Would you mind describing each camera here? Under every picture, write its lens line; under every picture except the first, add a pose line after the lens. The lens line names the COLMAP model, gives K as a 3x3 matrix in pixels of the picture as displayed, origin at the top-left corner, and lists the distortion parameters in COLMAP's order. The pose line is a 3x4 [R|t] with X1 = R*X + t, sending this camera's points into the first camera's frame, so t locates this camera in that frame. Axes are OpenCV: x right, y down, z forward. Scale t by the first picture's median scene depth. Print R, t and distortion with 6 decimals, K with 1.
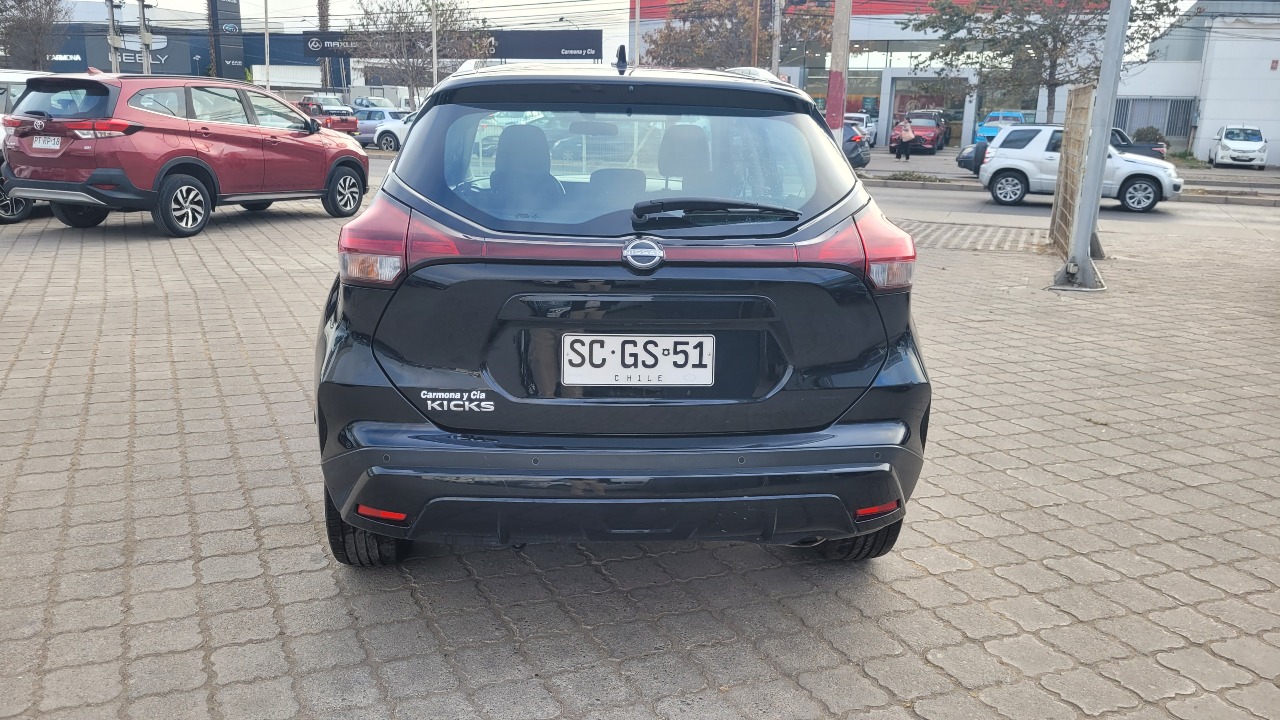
lens RADIAL K [[955.2, 0, 631.6], [0, 955.2, 361.6], [0, 0, 1]] dist [0.027689, 0.001014]
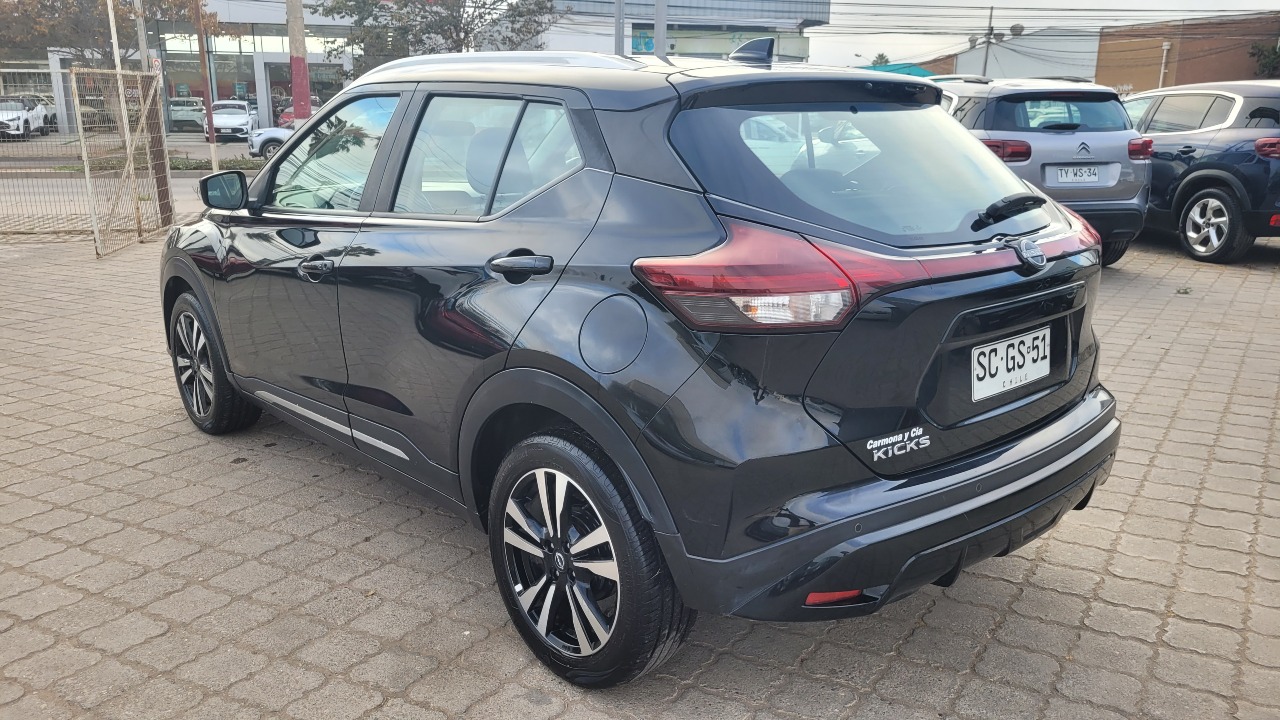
lens RADIAL K [[955.2, 0, 631.6], [0, 955.2, 361.6], [0, 0, 1]] dist [0.027689, 0.001014]
pose [[0.802656, -0.172801, 0.570862, -0.869791], [0.164953, 0.984094, 0.065955, -0.131941], [-0.573179, 0.041226, 0.818393, 0.414061]]
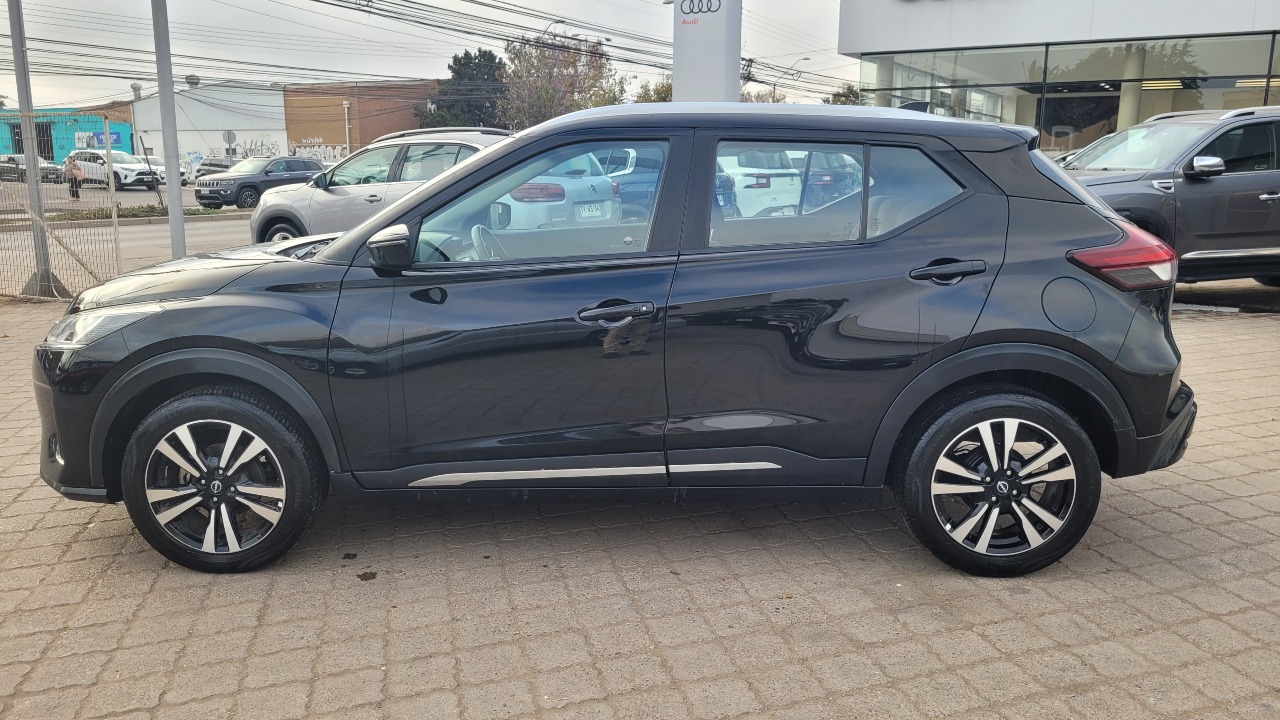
lens RADIAL K [[961.0, 0, 635.5], [0, 961.0, 374.0], [0, 0, 1]] dist [0.030133, -0.007420]
pose [[0.108772, -0.236560, 0.965509, -1.733673], [0.247968, 0.947025, 0.204095, -0.431544], [-0.962642, 0.217216, 0.161669, 1.557122]]
